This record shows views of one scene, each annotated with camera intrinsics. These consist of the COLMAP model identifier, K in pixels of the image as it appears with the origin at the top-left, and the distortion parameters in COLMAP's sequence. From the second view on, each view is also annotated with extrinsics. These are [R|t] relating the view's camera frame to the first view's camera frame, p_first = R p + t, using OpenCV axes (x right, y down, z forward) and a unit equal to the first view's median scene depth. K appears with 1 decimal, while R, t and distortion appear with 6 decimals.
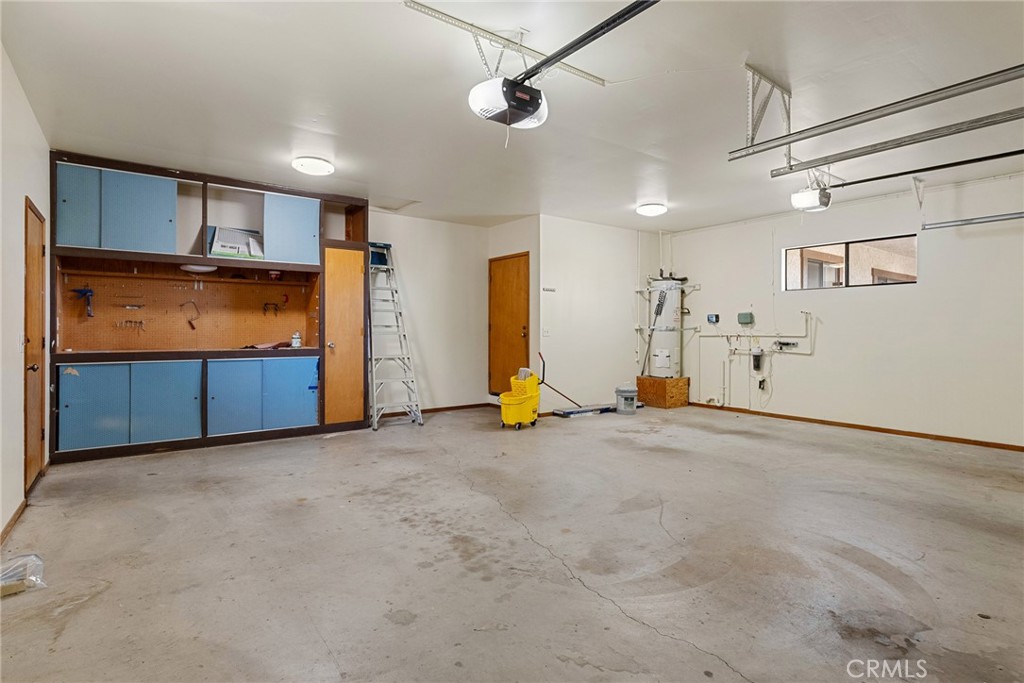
lens RADIAL K [[515.5, 0, 511.5], [0, 515.5, 334.7], [0, 0, 1]] dist [0.002787, 0.000631]
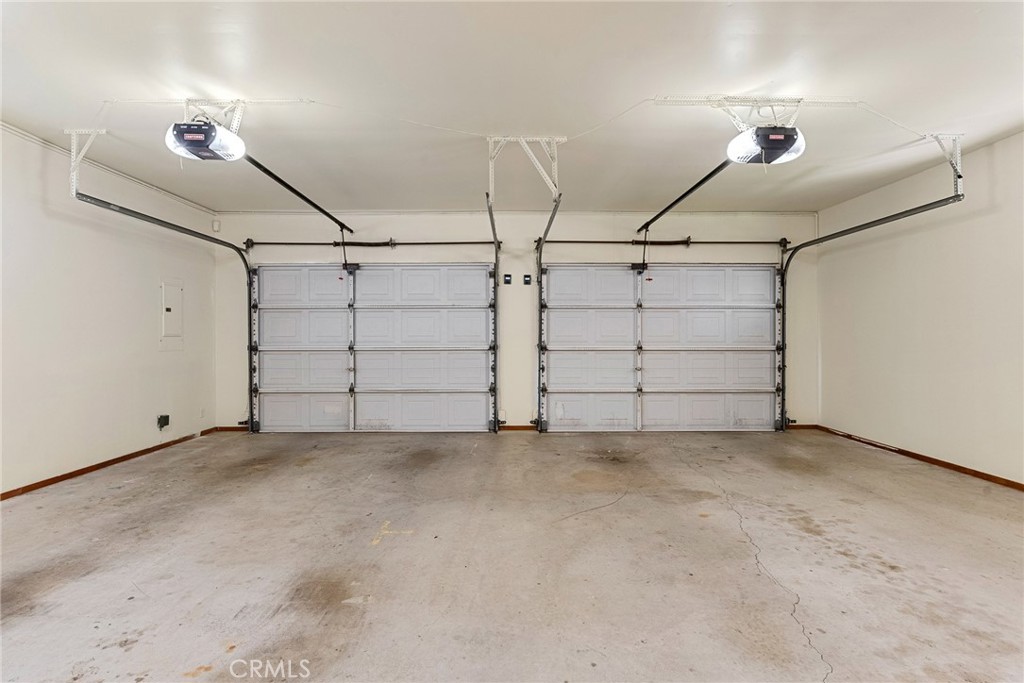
lens RADIAL K [[492.3, 0, 512.1], [0, 492.3, 338.5], [0, 0, 1]] dist [-0.001248, -0.000694]
pose [[-0.809763, -0.005873, 0.586728, -0.180104], [0.003859, 0.999875, 0.015335, -0.021260], [-0.586744, 0.014682, -0.809639, 2.082998]]
